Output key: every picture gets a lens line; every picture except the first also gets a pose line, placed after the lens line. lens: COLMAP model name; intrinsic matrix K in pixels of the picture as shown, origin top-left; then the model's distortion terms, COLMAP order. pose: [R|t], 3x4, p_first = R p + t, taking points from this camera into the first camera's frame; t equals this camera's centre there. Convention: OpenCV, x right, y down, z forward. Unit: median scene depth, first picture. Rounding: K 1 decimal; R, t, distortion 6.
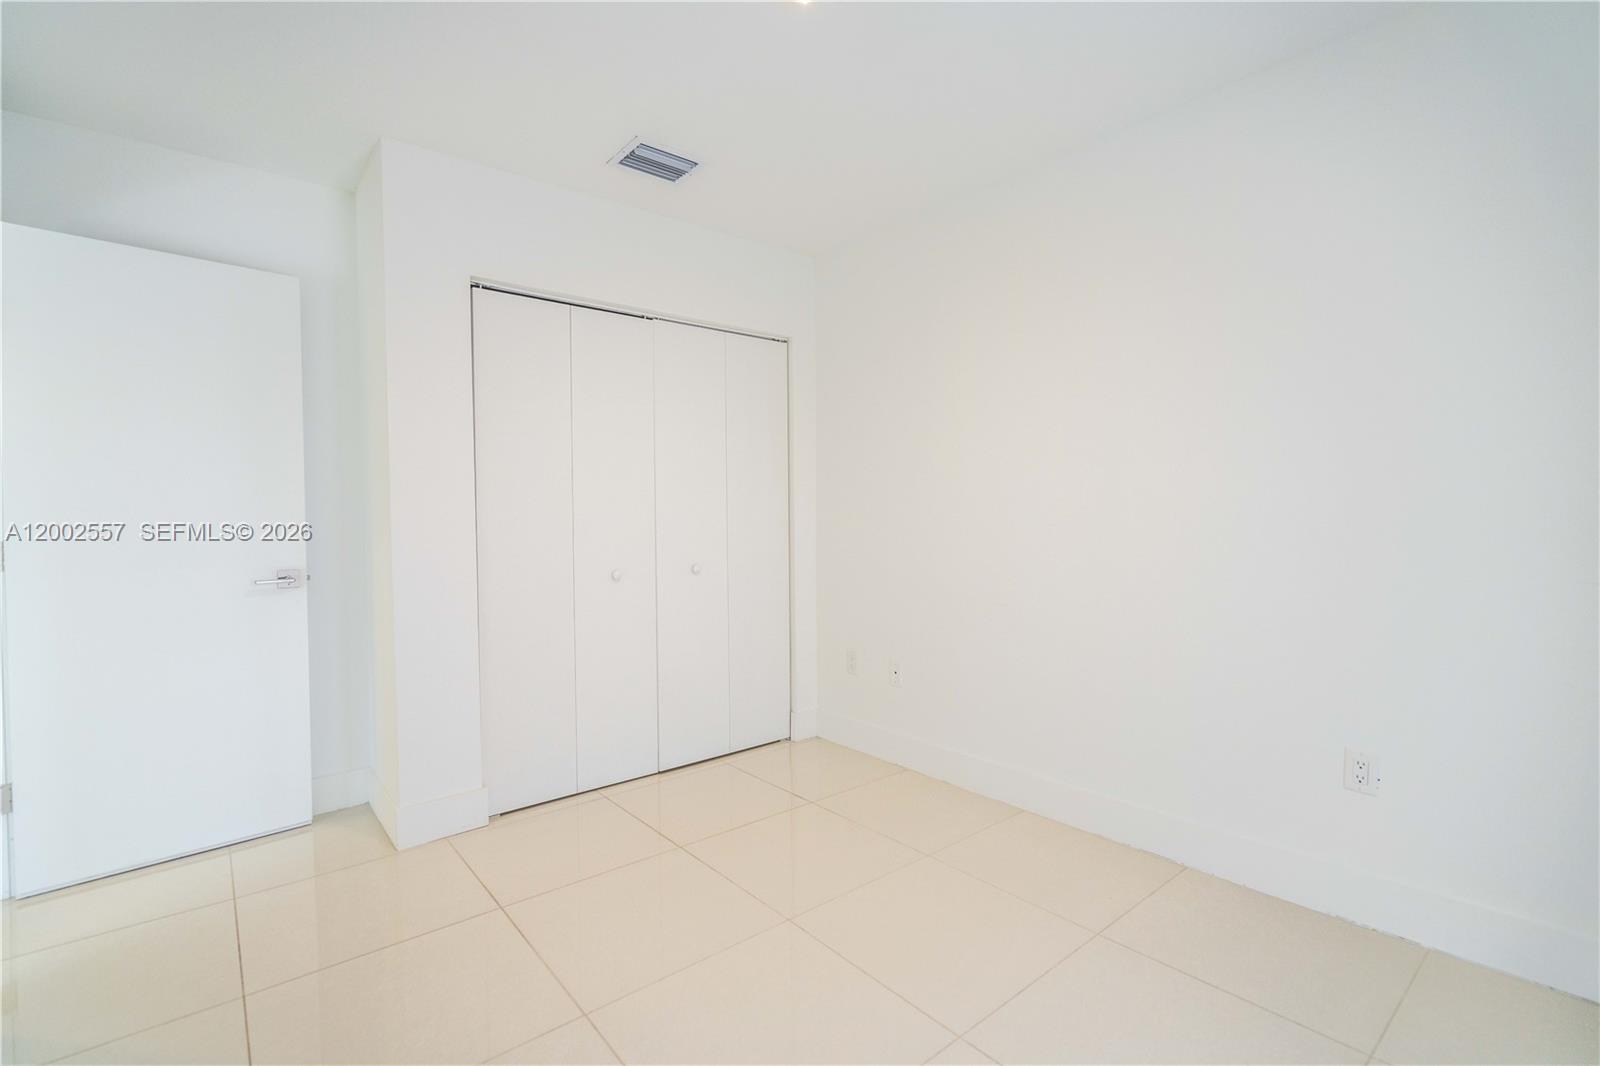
lens RADIAL K [[725.2, 0, 802.9], [0, 725.2, 533.6], [0, 0, 1]] dist [0.000405, 0.000032]
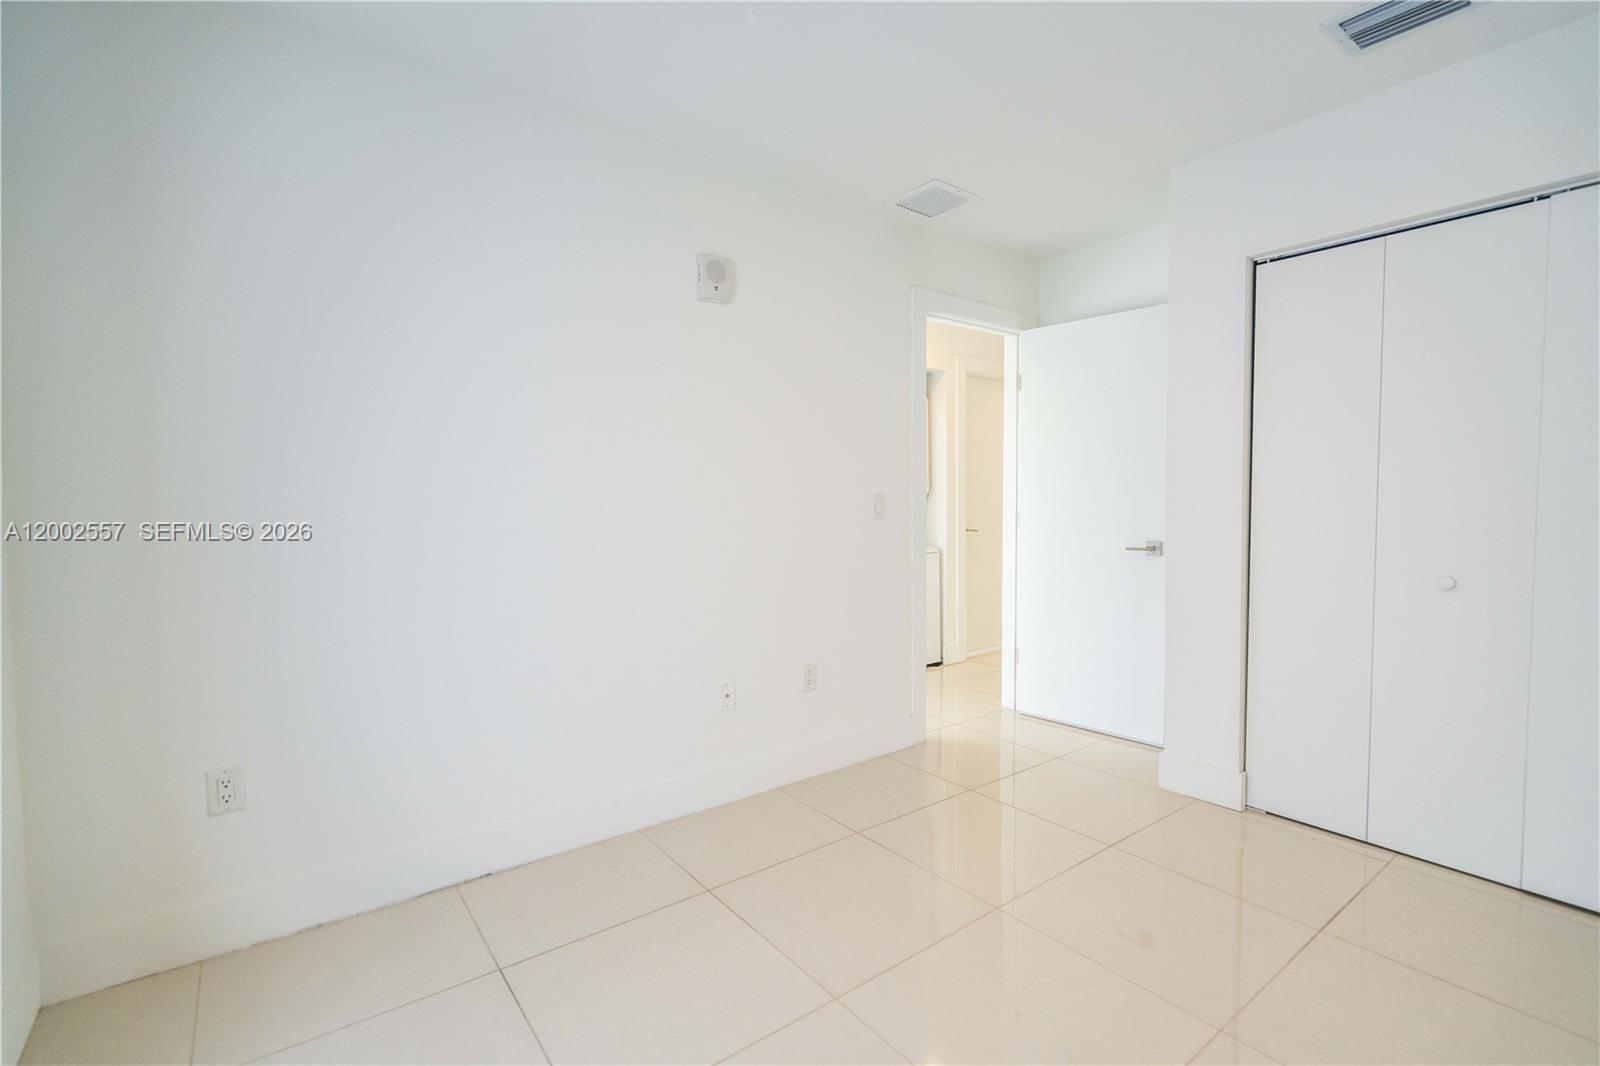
lens RADIAL K [[725.2, 0, 802.9], [0, 725.2, 533.6], [0, 0, 1]] dist [0.000405, 0.000032]
pose [[-0.038315, 0.060897, -0.997408, 0.561281], [-0.021620, 0.997857, 0.061755, -0.026746], [0.999032, 0.023930, -0.036916, 0.432551]]
